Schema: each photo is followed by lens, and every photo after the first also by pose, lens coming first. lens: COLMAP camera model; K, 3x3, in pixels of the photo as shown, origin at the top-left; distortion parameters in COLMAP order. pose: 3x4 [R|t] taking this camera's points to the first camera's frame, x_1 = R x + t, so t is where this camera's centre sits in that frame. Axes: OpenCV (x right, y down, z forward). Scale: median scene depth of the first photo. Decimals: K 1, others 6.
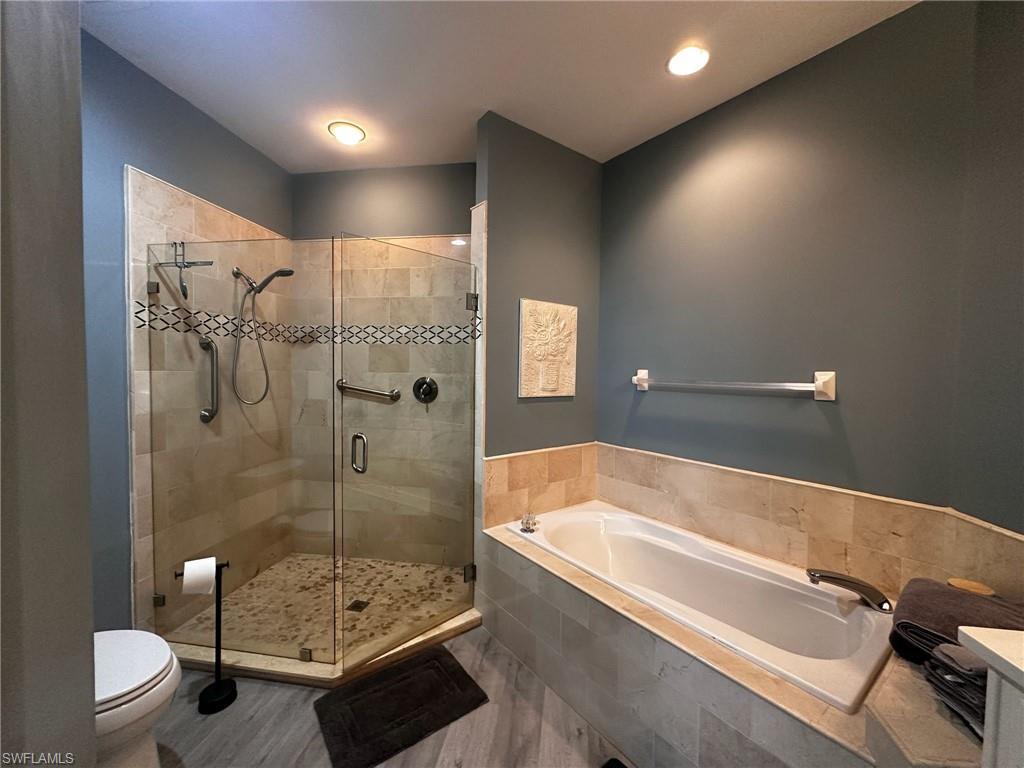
lens RADIAL K [[408.5, 0, 510.9], [0, 408.5, 384.0], [0, 0, 1]] dist [-0.004949, 0.001345]
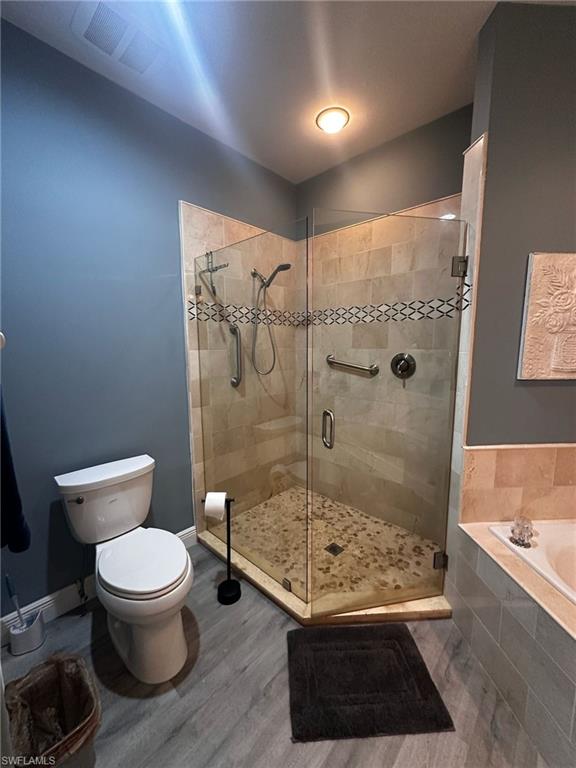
lens RADIAL K [[306.4, 0, 288.9], [0, 306.4, 383.8], [0, 0, 1]] dist [-0.004949, 0.001345]
pose [[0.829855, 0.055715, -0.555191, -0.021163], [-0.003809, 0.995545, 0.094212, -0.014803], [0.557967, -0.076068, 0.826370, 0.246057]]
